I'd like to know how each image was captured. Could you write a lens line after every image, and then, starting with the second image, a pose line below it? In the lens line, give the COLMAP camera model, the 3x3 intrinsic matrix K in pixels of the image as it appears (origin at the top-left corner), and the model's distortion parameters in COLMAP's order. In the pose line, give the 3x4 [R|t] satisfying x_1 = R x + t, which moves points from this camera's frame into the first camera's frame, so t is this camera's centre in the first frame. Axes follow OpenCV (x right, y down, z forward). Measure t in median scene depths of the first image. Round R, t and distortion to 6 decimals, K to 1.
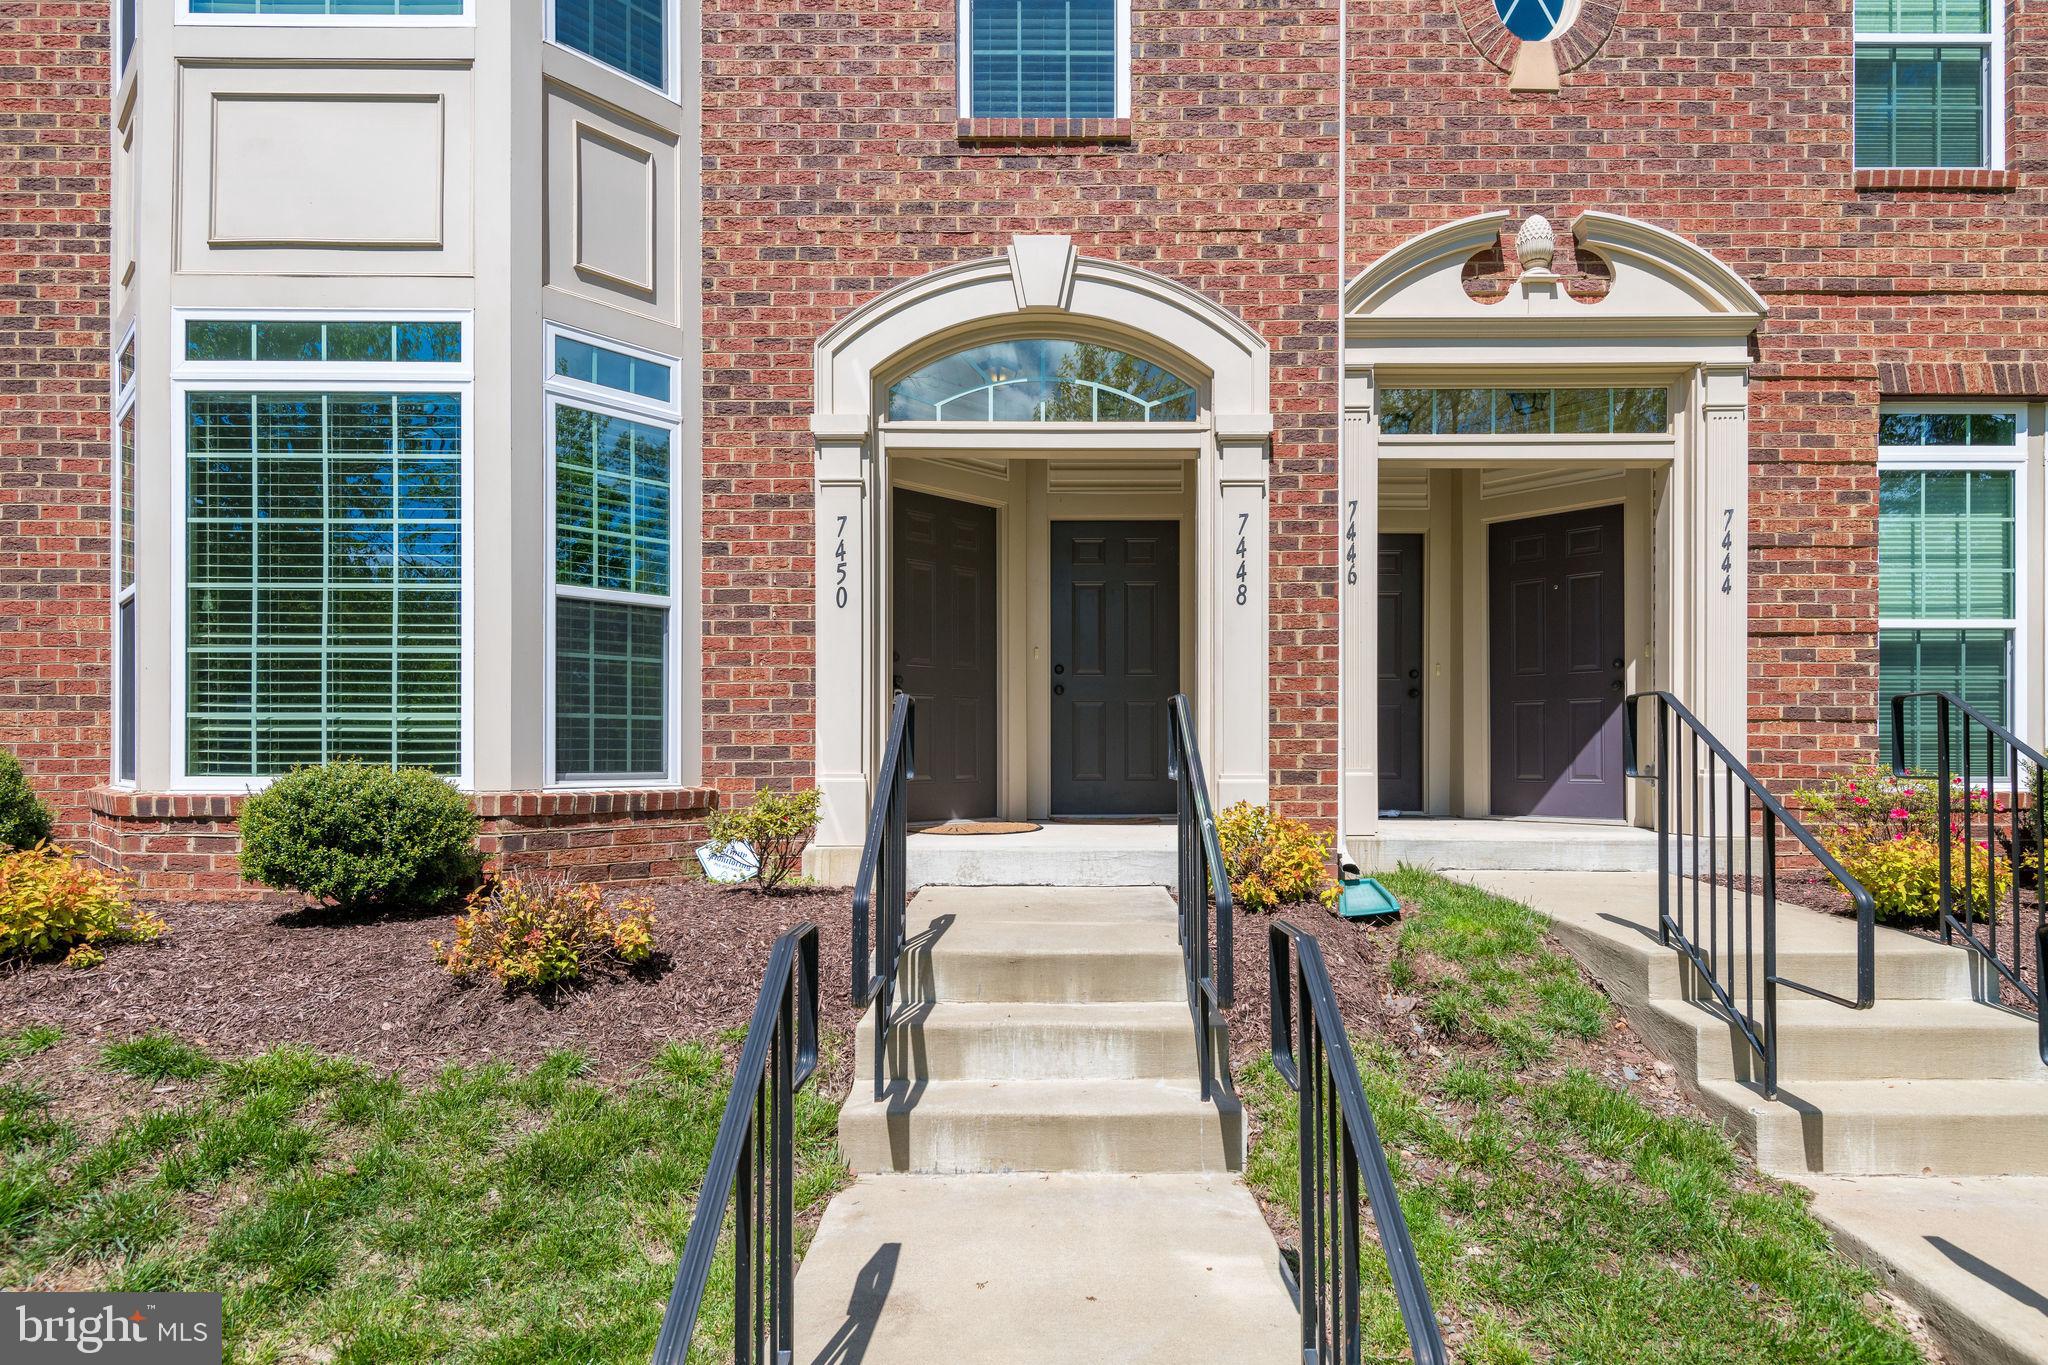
lens RADIAL K [[1159.4, 0, 1021.7], [0, 1159.4, 761.5], [0, 0, 1]] dist [0.035888, -0.022646]
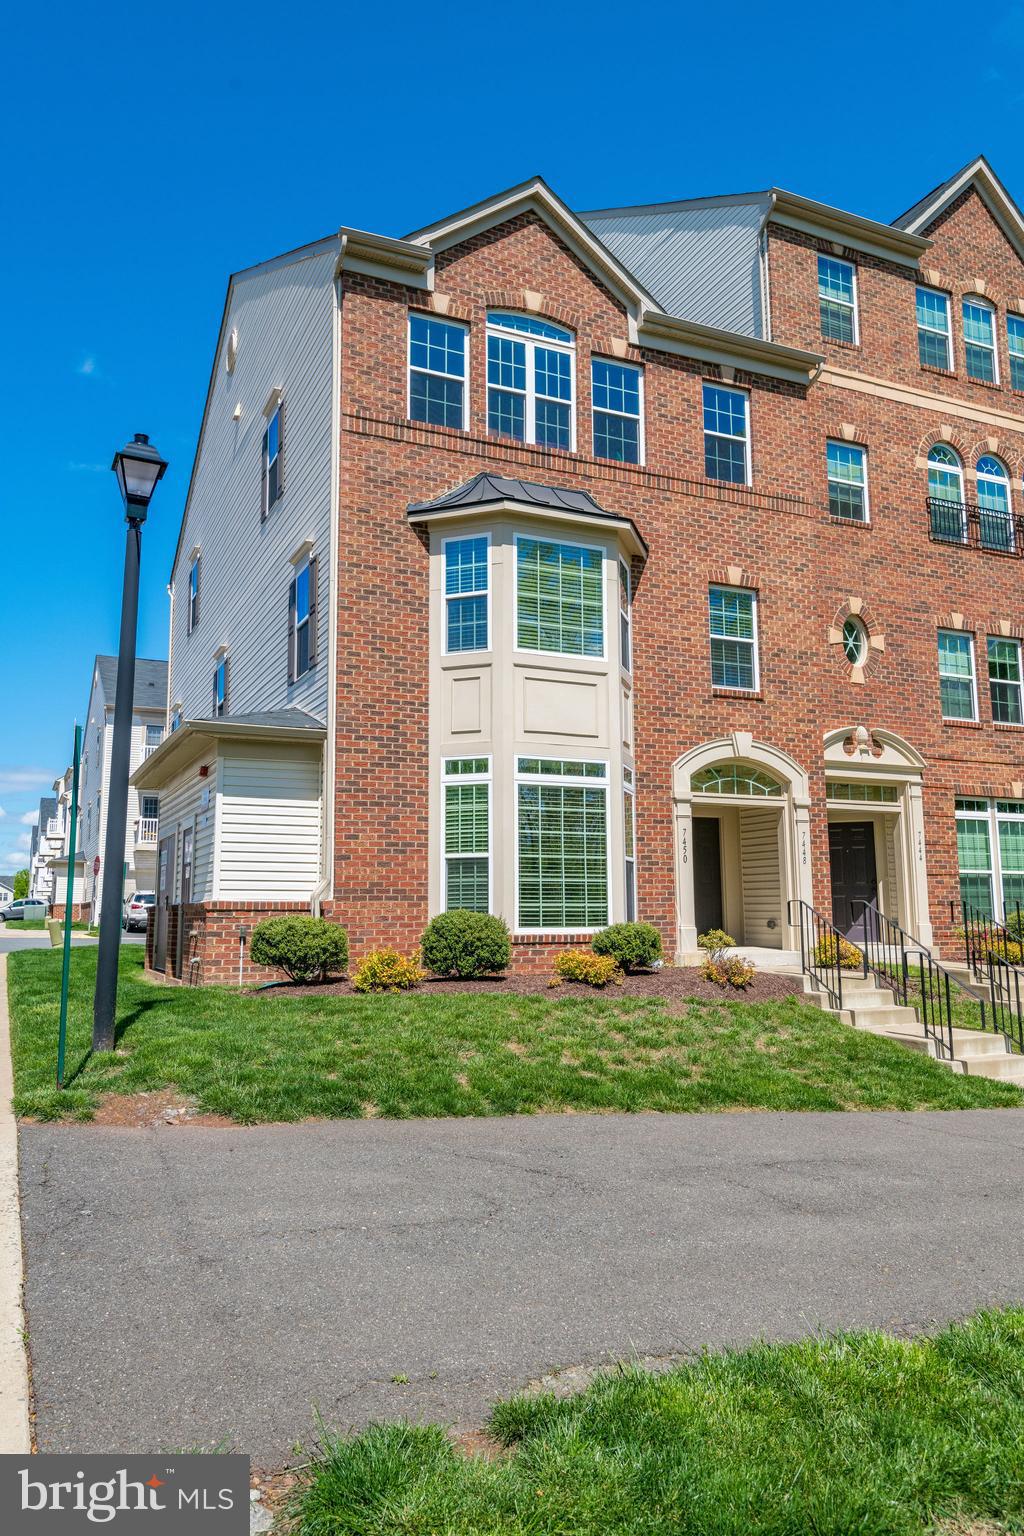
lens RADIAL K [[1078.8, 0, 512.0], [0, 1078.8, 768.0], [0, 0, 1]] dist [0.040215, -0.046693]
pose [[0.907978, 0.052218, 0.415752, -1.544955], [0.007350, 0.990067, -0.140402, -0.002218], [-0.418954, 0.130537, 0.898575, -1.083196]]
